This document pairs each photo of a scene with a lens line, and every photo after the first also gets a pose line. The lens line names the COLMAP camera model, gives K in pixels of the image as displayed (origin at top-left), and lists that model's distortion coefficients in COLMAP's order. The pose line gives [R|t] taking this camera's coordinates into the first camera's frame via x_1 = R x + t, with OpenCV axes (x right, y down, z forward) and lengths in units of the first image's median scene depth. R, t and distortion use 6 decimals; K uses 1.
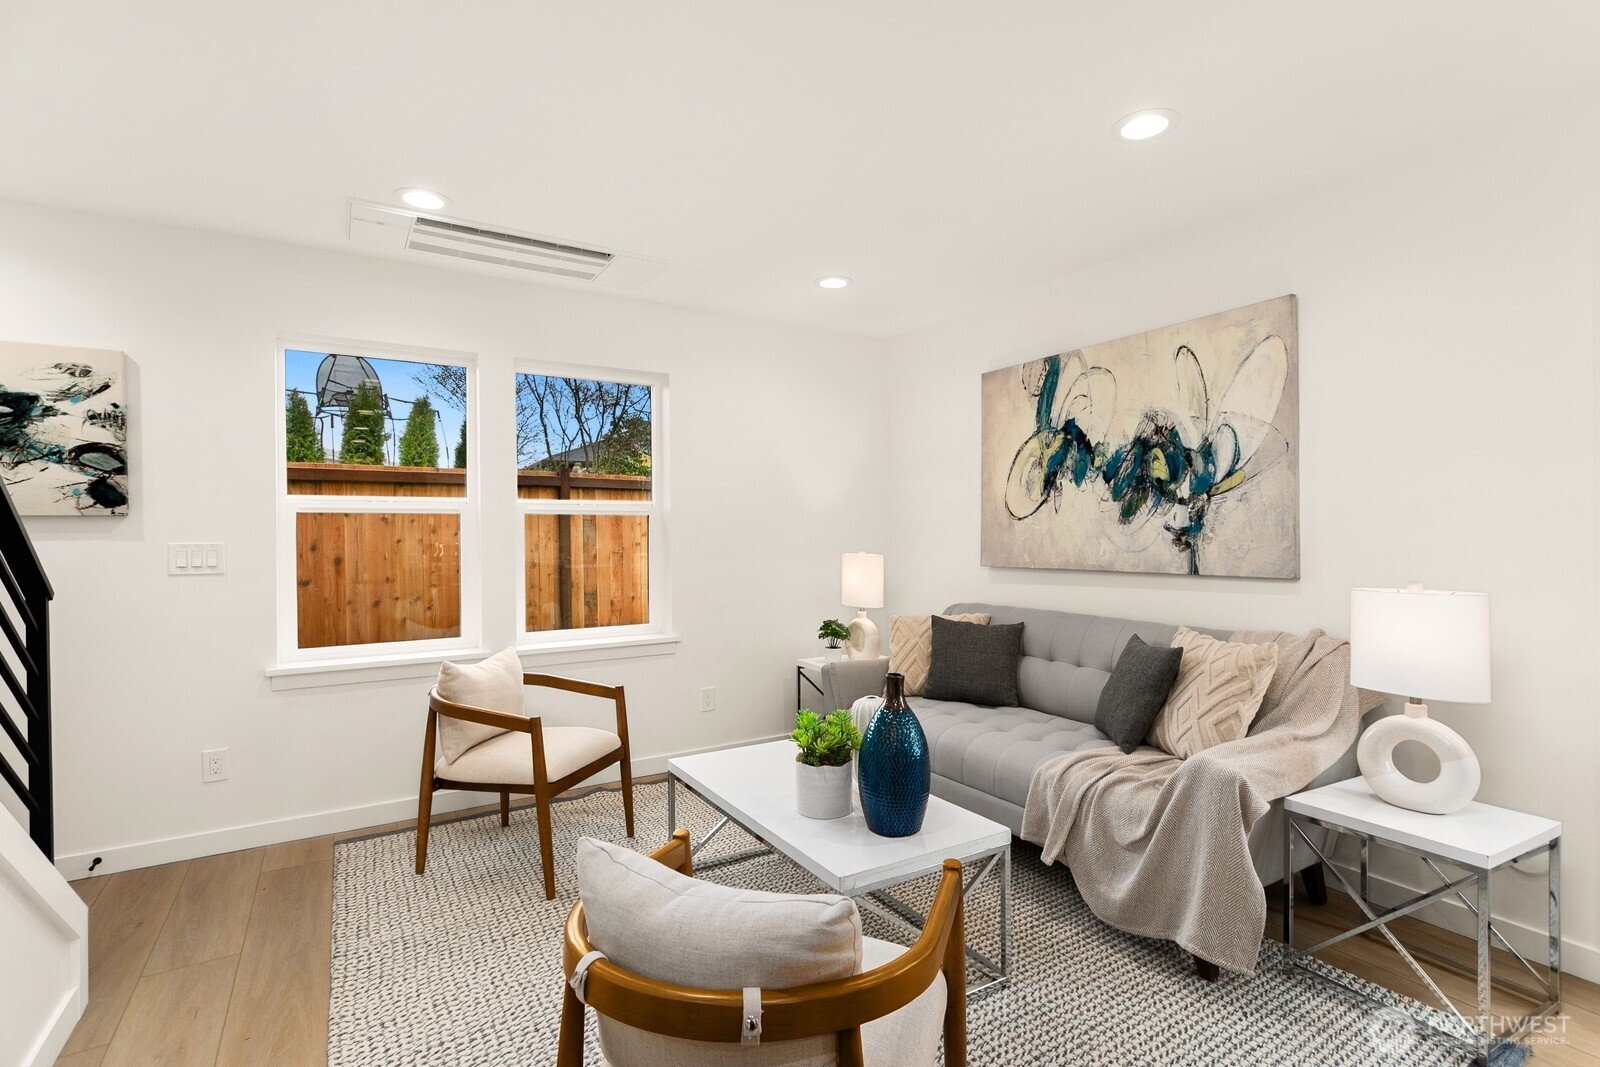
lens RADIAL K [[737.5, 0, 802.6], [0, 737.5, 532.4], [0, 0, 1]] dist [-0.003933, -0.000277]
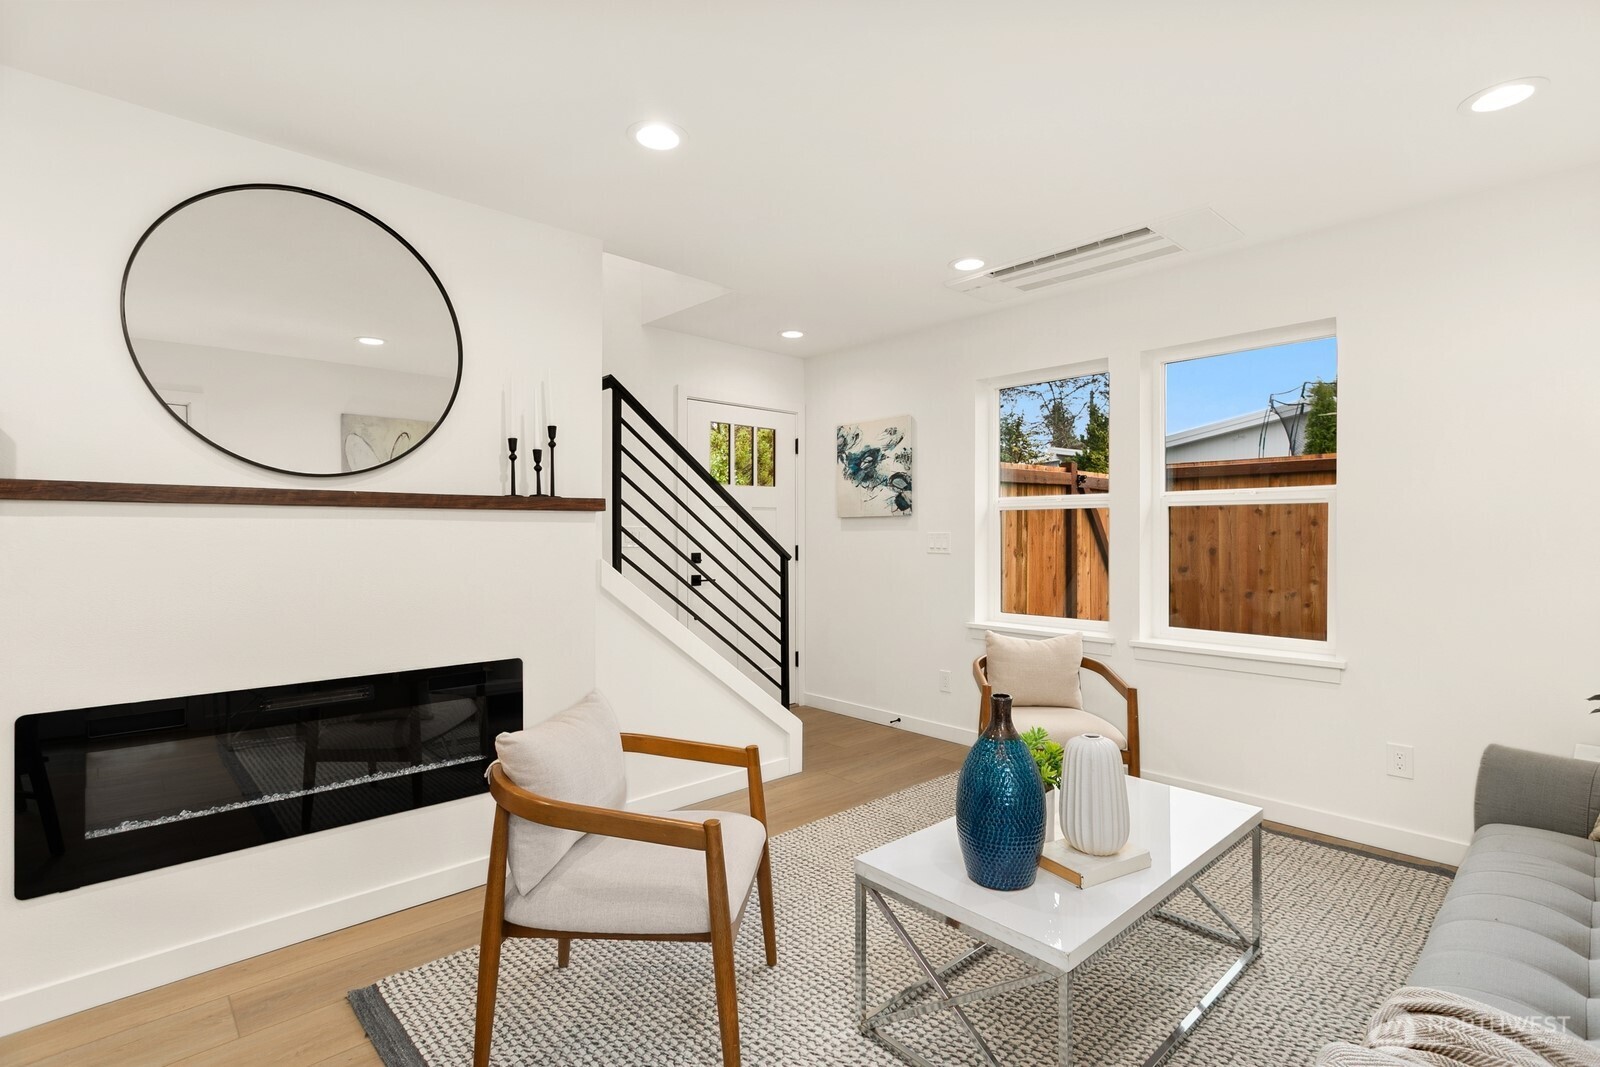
lens RADIAL K [[737.5, 0, 808.7], [0, 737.5, 532.1], [0, 0, 1]] dist [-0.003933, -0.000277]
pose [[0.210698, 0.008777, -0.977512, 0.524543], [0.003023, 0.999949, 0.009630, -0.001842], [0.977547, -0.004984, 0.210660, 0.355709]]
